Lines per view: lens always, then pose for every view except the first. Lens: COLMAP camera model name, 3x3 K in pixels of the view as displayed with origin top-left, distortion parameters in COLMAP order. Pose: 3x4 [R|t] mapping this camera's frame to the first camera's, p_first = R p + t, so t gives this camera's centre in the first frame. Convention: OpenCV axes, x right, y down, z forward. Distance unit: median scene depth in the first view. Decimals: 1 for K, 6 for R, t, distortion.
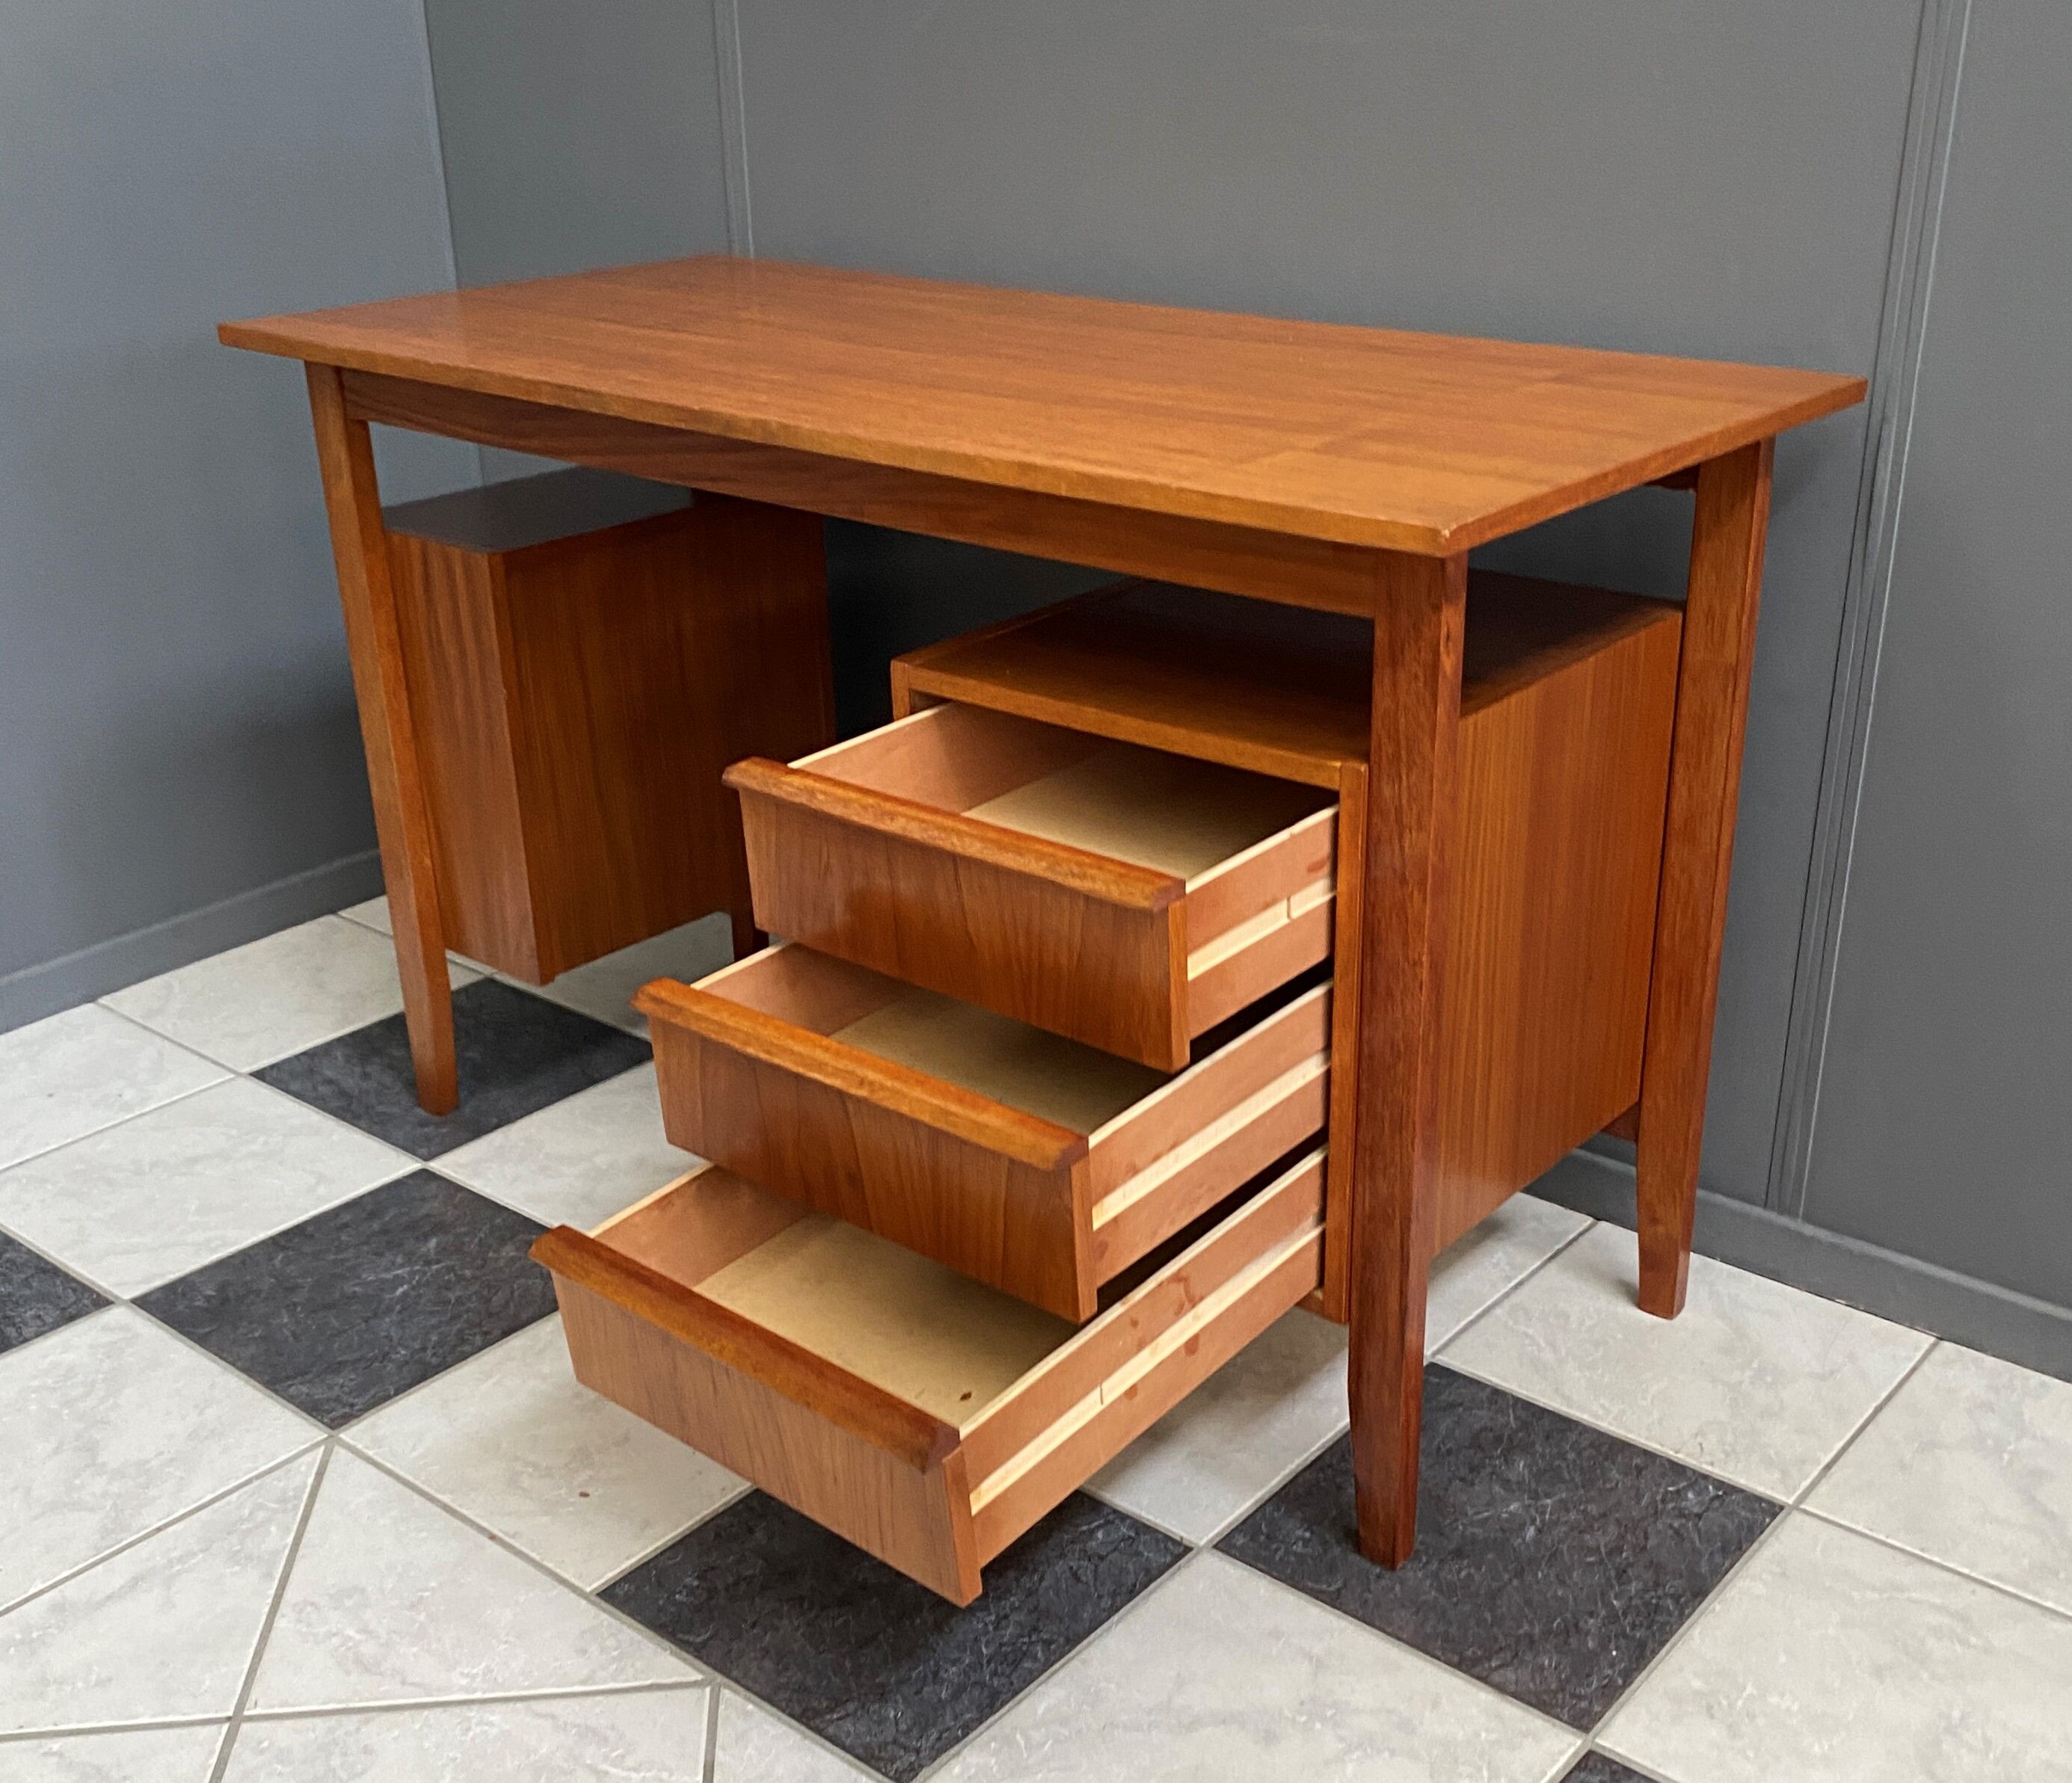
lens RADIAL K [[2299.6, 0, 1035.2], [0, 2299.6, 937.9], [0, 0, 1]] dist [0.077044, -0.215386]
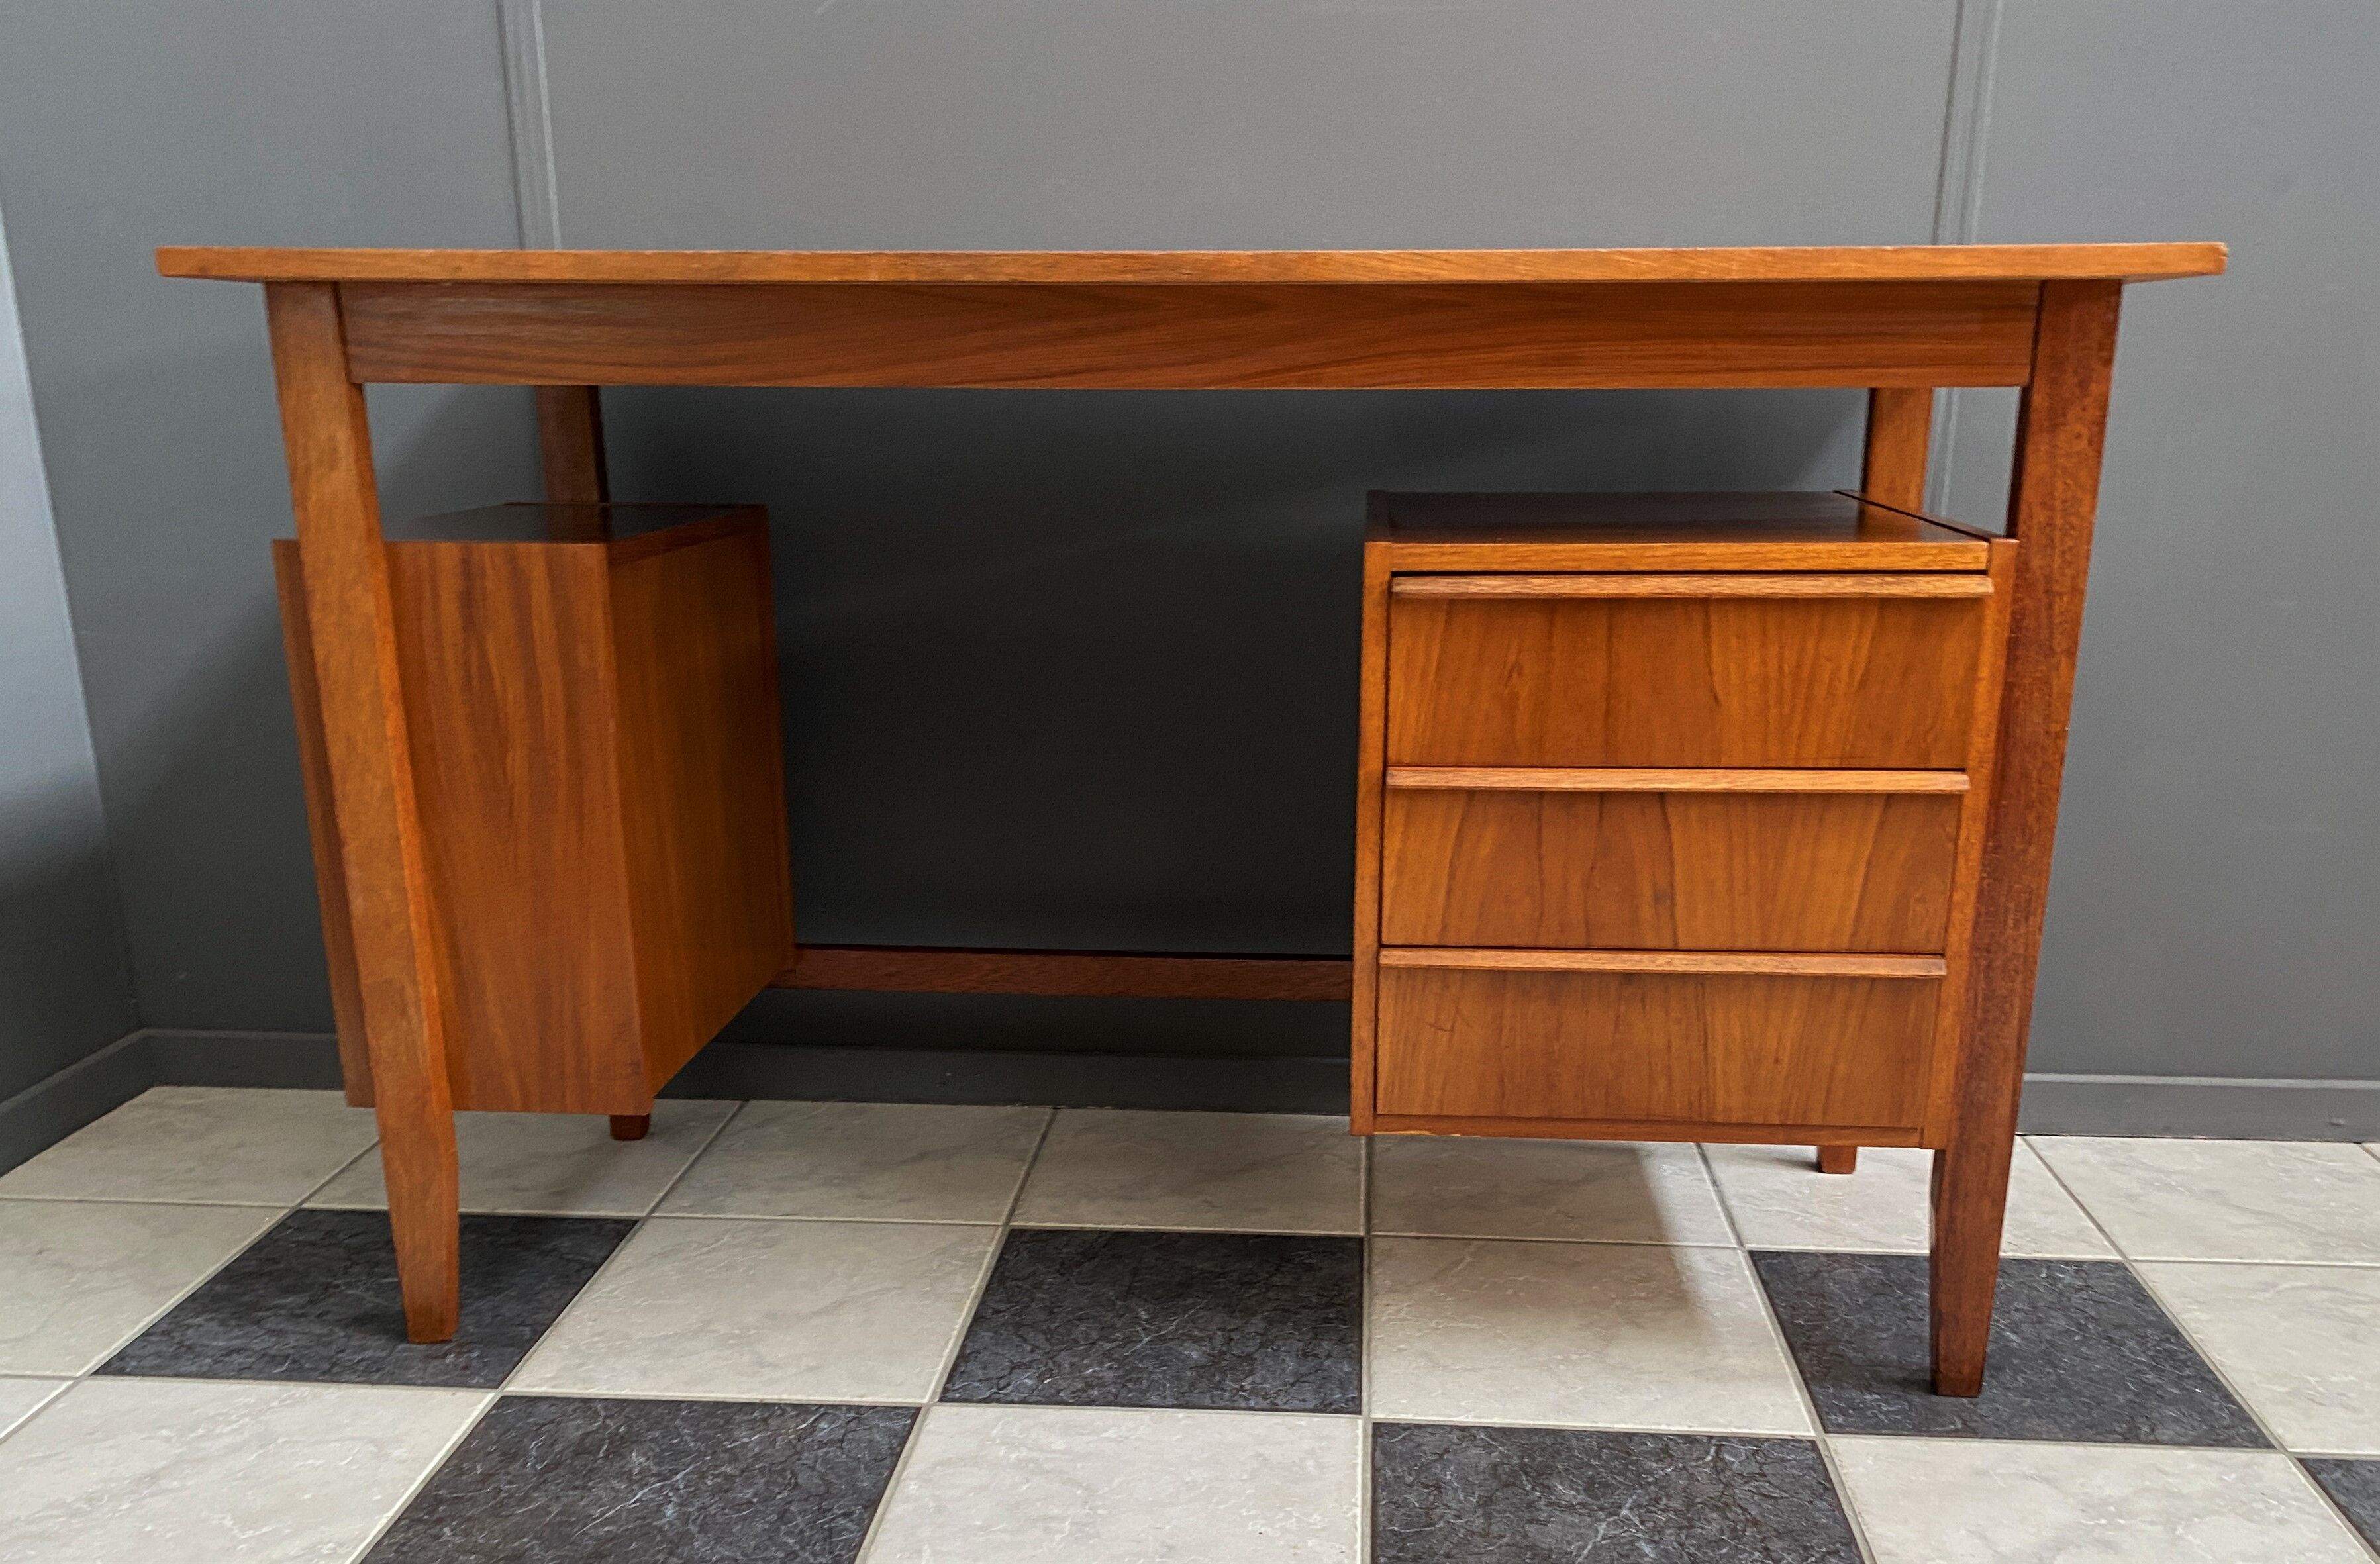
lens RADIAL K [[2060.4, 0, 1199.3], [0, 2060.4, 988.3], [0, 0, 1]] dist [0.030339, -0.047163]
pose [[0.810874, -0.154268, 0.564521, -0.572767], [0.218390, 0.974713, -0.047333, 0.067847], [-0.542944, 0.161667, 0.824060, 0.399739]]
